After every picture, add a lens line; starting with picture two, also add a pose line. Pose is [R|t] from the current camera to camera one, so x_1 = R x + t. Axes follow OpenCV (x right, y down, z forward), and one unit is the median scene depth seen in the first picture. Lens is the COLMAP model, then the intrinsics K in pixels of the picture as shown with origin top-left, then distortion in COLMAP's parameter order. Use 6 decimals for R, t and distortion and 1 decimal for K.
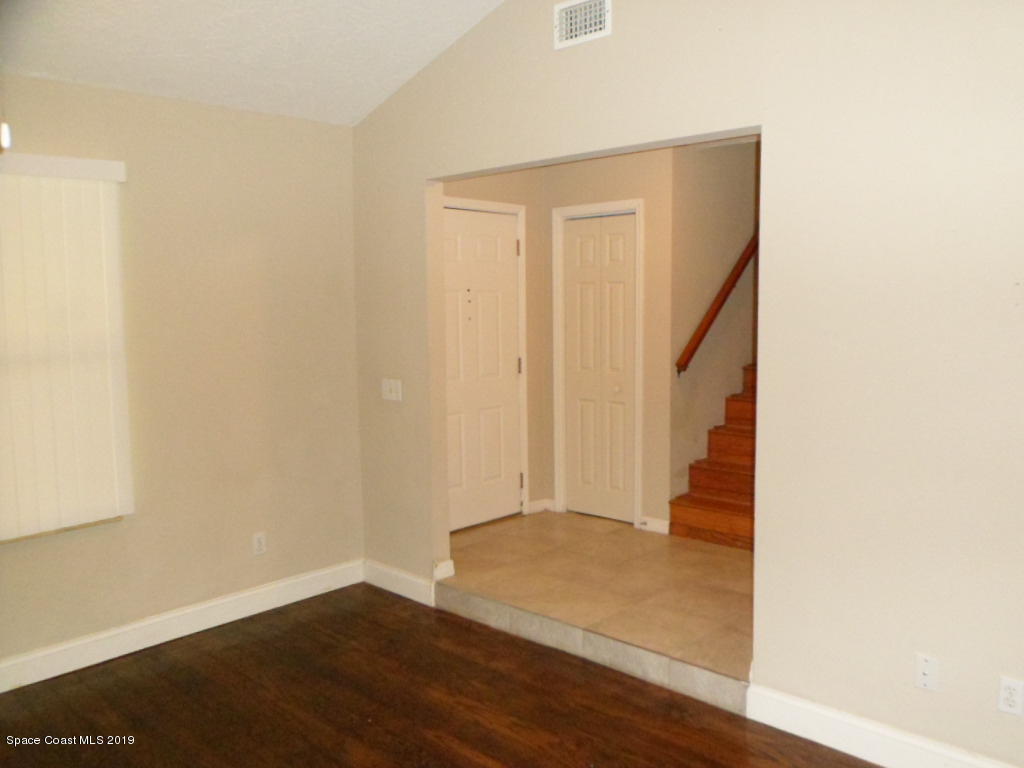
lens RADIAL K [[848.5, 0, 516.8], [0, 848.5, 376.0], [0, 0, 1]] dist [-0.055568, 0.037364]
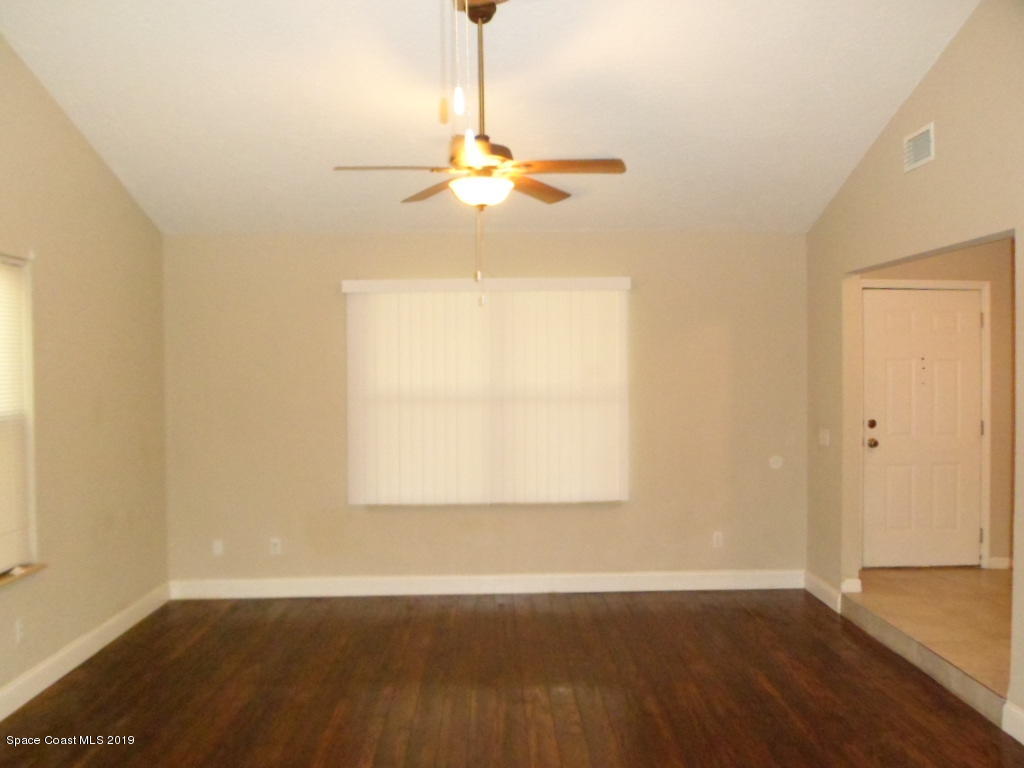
lens RADIAL K [[848.5, 0, 507.9], [0, 848.5, 381.1], [0, 0, 1]] dist [-0.055568, 0.037364]
pose [[0.702289, 0.026742, -0.711389, 0.421024], [-0.073332, 0.996696, -0.034927, 0.012156], [0.708104, 0.076696, 0.701930, -0.228907]]
